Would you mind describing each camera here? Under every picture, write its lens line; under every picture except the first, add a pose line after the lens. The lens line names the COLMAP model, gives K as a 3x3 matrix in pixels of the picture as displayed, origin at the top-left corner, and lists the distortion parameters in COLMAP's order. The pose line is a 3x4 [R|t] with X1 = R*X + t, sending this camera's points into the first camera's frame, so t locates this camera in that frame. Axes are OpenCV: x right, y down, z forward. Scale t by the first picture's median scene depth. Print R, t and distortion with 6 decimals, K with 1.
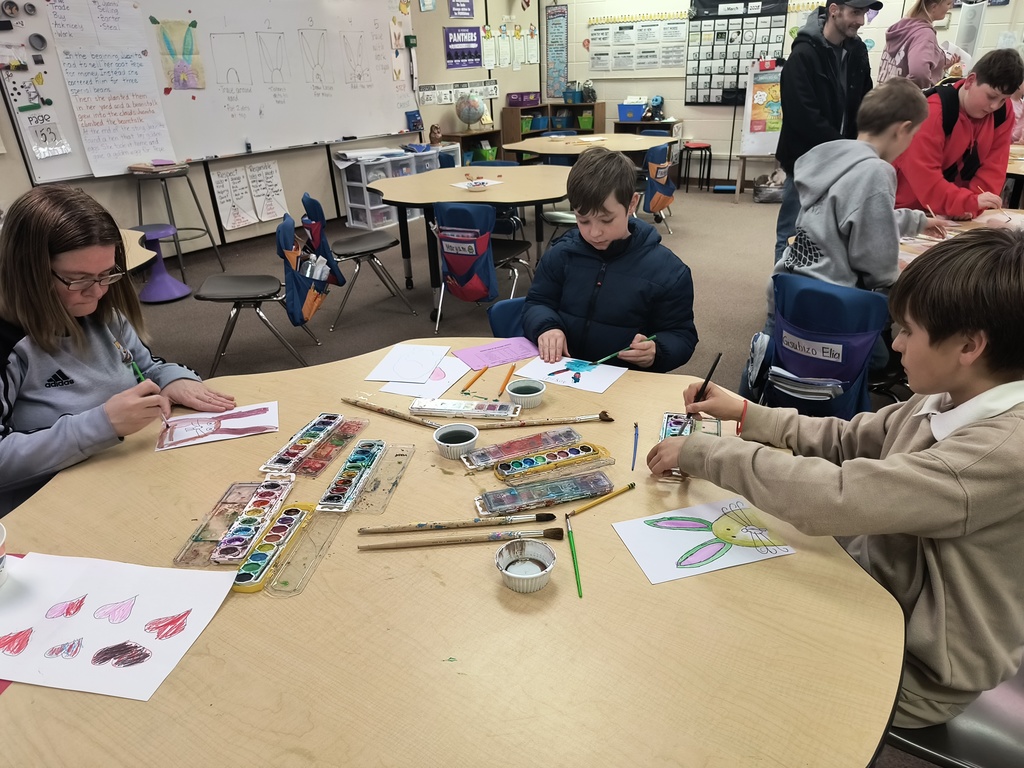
lens RADIAL K [[657.1, 0, 512.0], [0, 657.1, 384.0], [0, 0, 1]] dist [-0.071276, 0.058613]
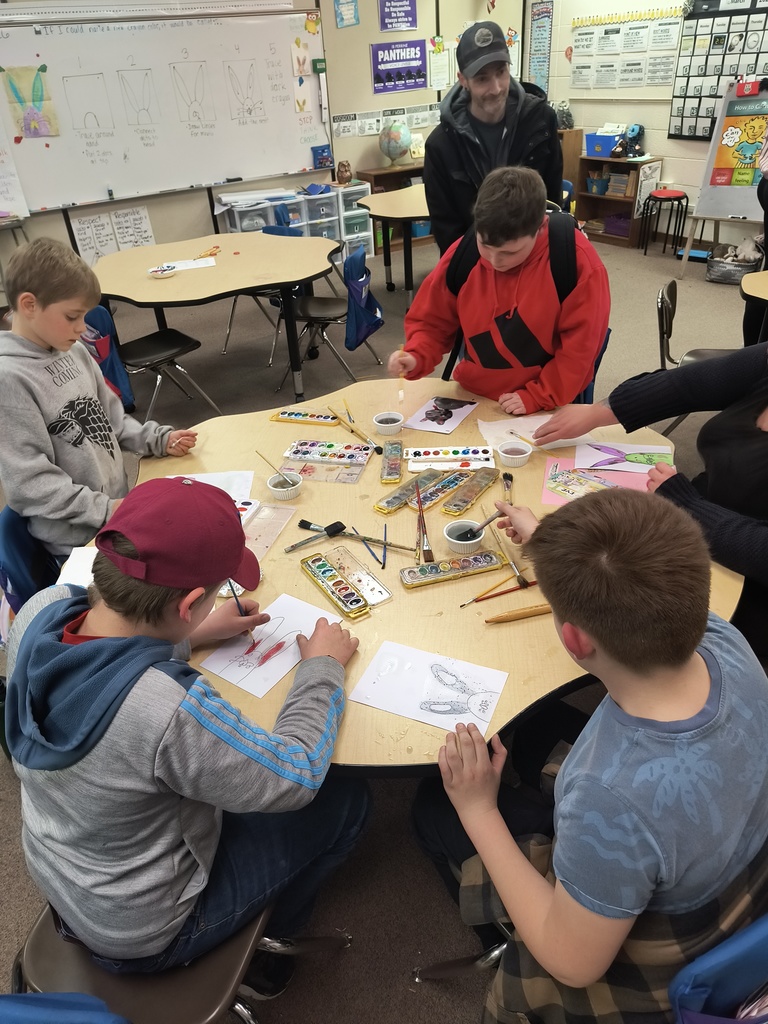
lens RADIAL K [[657.1, 0, 384.3], [0, 657.1, 474.2], [0, 0, 1]] dist [-0.071276, 0.058613]
pose [[0.928325, 0.179657, -0.325478, 0.300535], [-0.135705, 0.978827, 0.153236, -0.118280], [0.346117, -0.098083, 0.933050, 0.135099]]
